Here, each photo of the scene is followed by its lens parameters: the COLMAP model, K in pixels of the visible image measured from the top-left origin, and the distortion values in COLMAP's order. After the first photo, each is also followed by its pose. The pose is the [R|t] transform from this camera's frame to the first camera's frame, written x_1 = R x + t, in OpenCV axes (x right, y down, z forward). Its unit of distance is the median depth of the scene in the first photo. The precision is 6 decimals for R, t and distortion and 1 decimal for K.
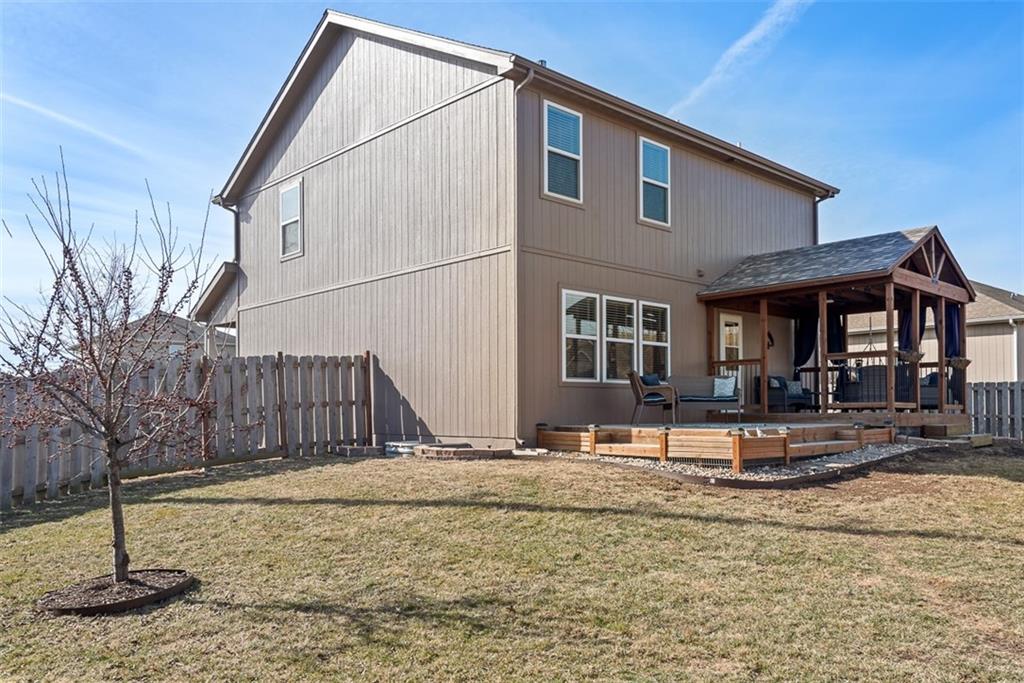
lens RADIAL K [[799.5, 0, 512.0], [0, 799.5, 341.5], [0, 0, 1]] dist [0.004860, 0.000368]
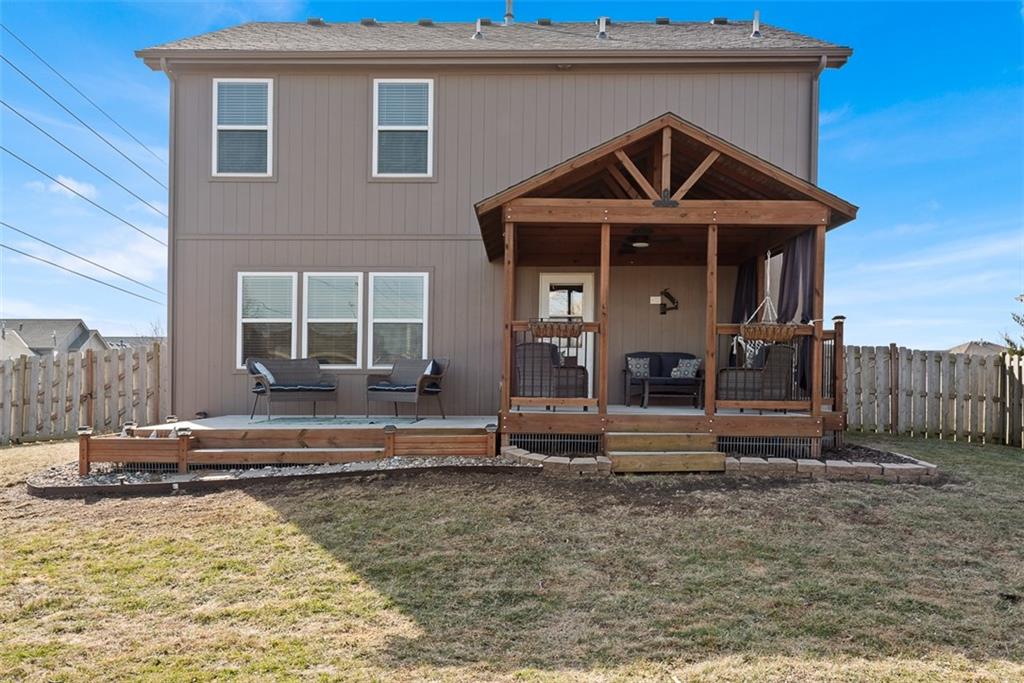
lens RADIAL K [[841.7, 0, 512.0], [0, 841.7, 341.5], [0, 0, 1]] dist [-0.002711, -0.001090]
pose [[0.728412, -0.023076, -0.684751, 0.937902], [0.055012, 0.998176, 0.024881, 0.009795], [0.682927, -0.055793, 0.728352, 0.459294]]
